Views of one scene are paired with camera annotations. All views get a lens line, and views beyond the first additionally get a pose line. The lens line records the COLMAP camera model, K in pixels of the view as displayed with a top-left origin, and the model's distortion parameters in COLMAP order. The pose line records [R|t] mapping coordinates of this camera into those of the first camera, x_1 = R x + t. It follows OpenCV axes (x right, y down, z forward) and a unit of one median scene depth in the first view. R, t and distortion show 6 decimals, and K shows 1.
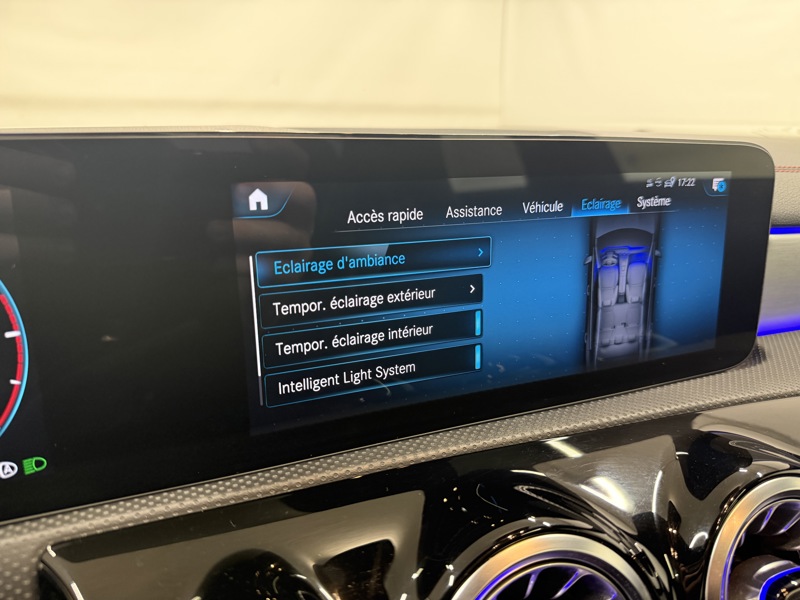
lens RADIAL K [[552.8, 0, 399.2], [0, 552.8, 300.1], [0, 0, 1]] dist [-0.027107, -0.006003]
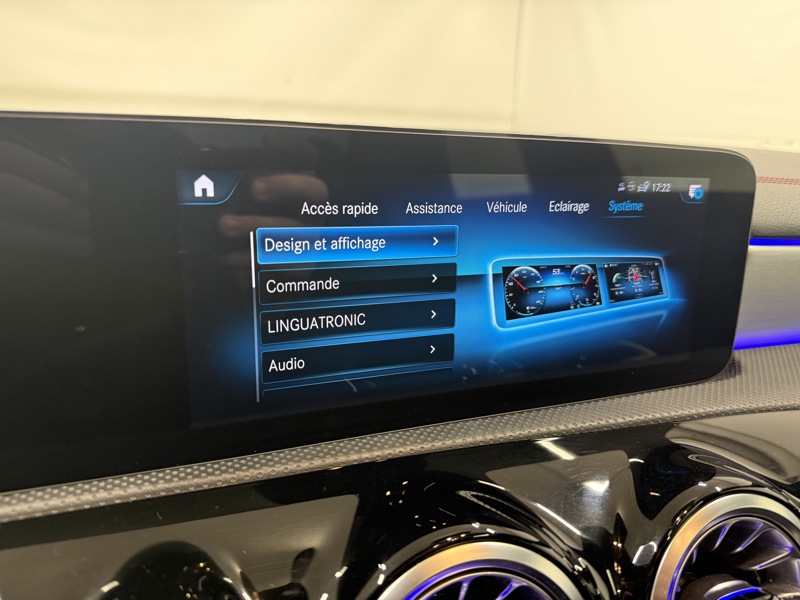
lens RADIAL K [[552.8, 0, 403.9], [0, 552.8, 301.9], [0, 0, 1]] dist [-0.027107, -0.006003]
pose [[0.999218, 0.038409, -0.009351, 0.103965], [-0.038443, 0.999255, -0.003539, 0.011172], [0.009208, 0.003896, 0.999950, 0.024174]]
